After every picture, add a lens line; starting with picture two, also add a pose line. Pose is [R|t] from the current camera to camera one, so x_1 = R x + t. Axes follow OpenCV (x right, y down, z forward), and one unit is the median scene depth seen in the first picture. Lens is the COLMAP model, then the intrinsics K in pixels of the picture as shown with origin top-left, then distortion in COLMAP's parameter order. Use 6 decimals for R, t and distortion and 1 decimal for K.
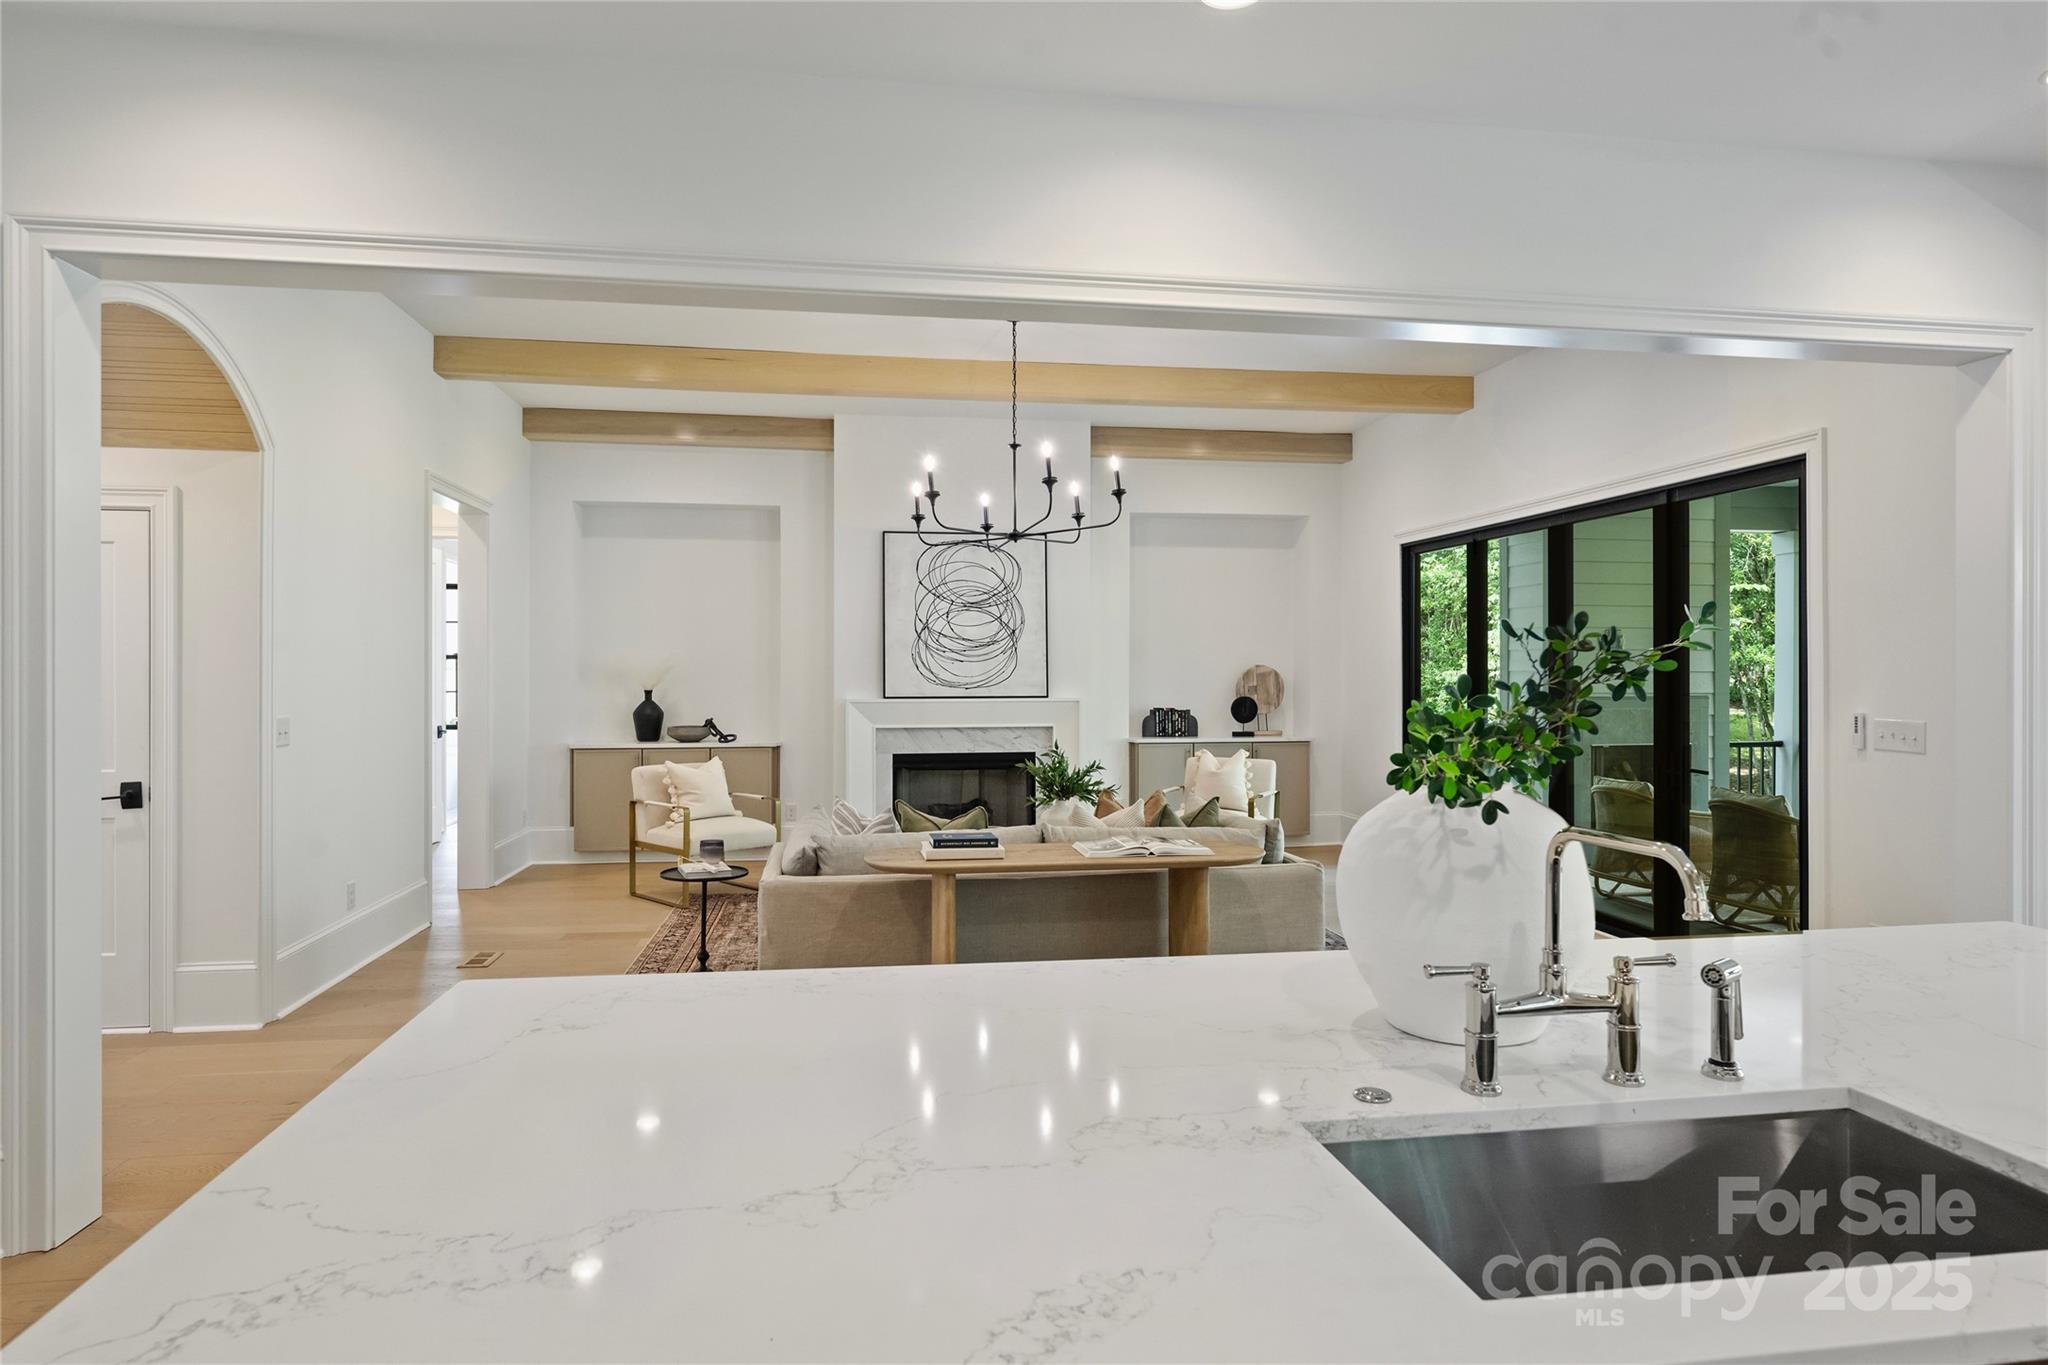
lens RADIAL K [[1131.1, 0, 1014.6], [0, 1131.1, 672.4], [0, 0, 1]] dist [0.001231, 0.000249]
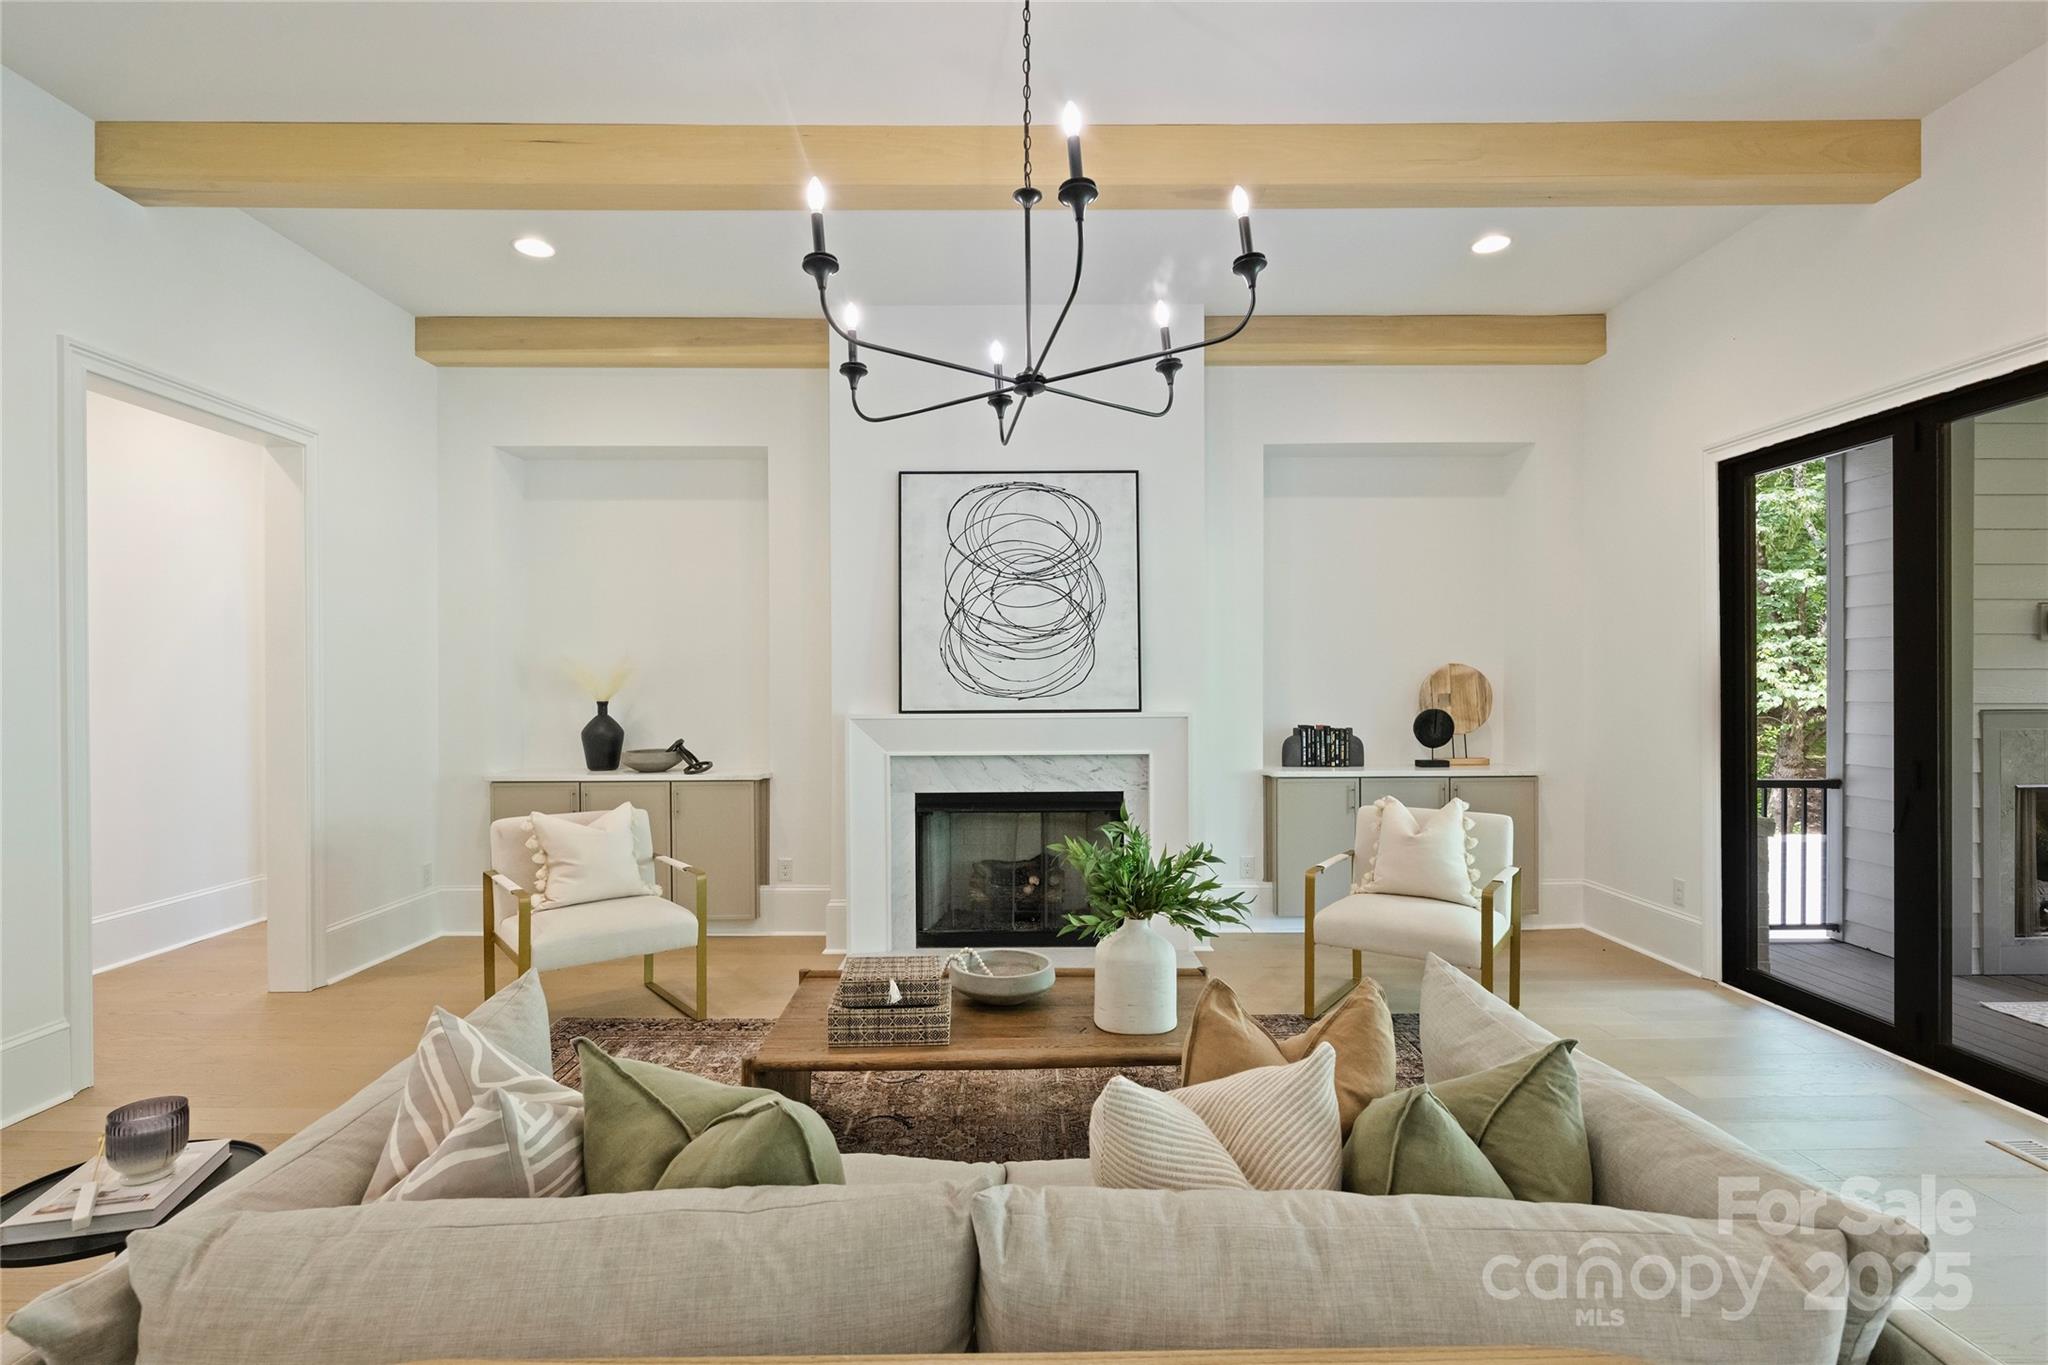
lens RADIAL K [[911.2, 0, 1028.8], [0, 911.2, 692.0], [0, 0, 1]] dist [-0.000704, 0.000101]
pose [[0.990079, -0.003090, -0.140480, 0.039791], [0.004290, 0.999957, 0.008247, 0.005664], [0.140449, -0.008768, 0.990049, 0.452387]]
